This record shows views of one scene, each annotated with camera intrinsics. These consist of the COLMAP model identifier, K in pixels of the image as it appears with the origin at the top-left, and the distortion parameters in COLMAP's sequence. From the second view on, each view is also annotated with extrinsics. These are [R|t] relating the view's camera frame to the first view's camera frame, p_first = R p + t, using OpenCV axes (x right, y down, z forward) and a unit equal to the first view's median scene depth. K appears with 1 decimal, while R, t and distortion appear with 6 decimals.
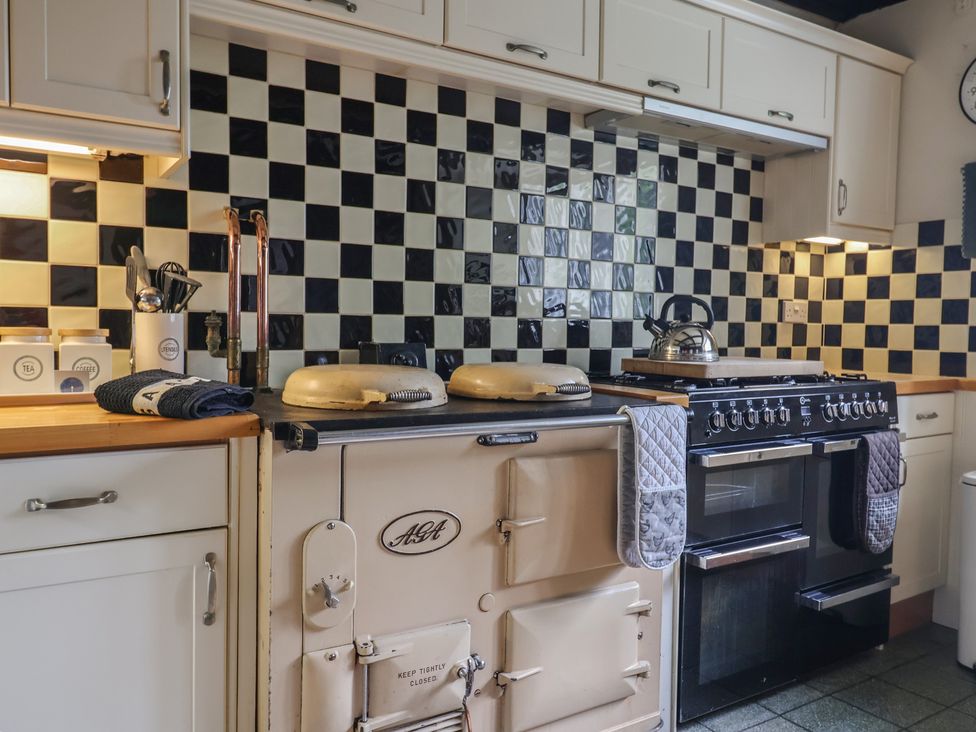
lens RADIAL K [[733.6, 0, 507.9], [0, 733.6, 358.8], [0, 0, 1]] dist [0.010288, 0.003786]
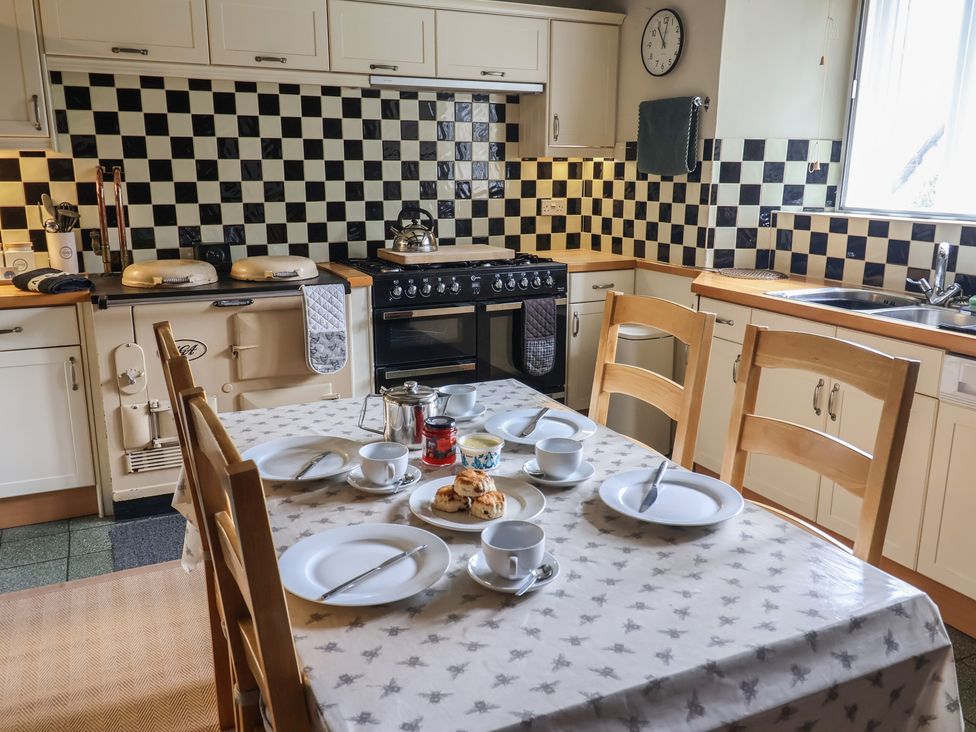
lens RADIAL K [[733.6, 0, 472.3], [0, 733.6, 342.2], [0, 0, 1]] dist [0.010288, 0.003786]
pose [[0.994247, 0.010696, -0.106581, 0.704353], [0.007851, 0.985049, 0.172098, -0.096177], [0.106828, -0.171944, 0.979297, -0.684627]]
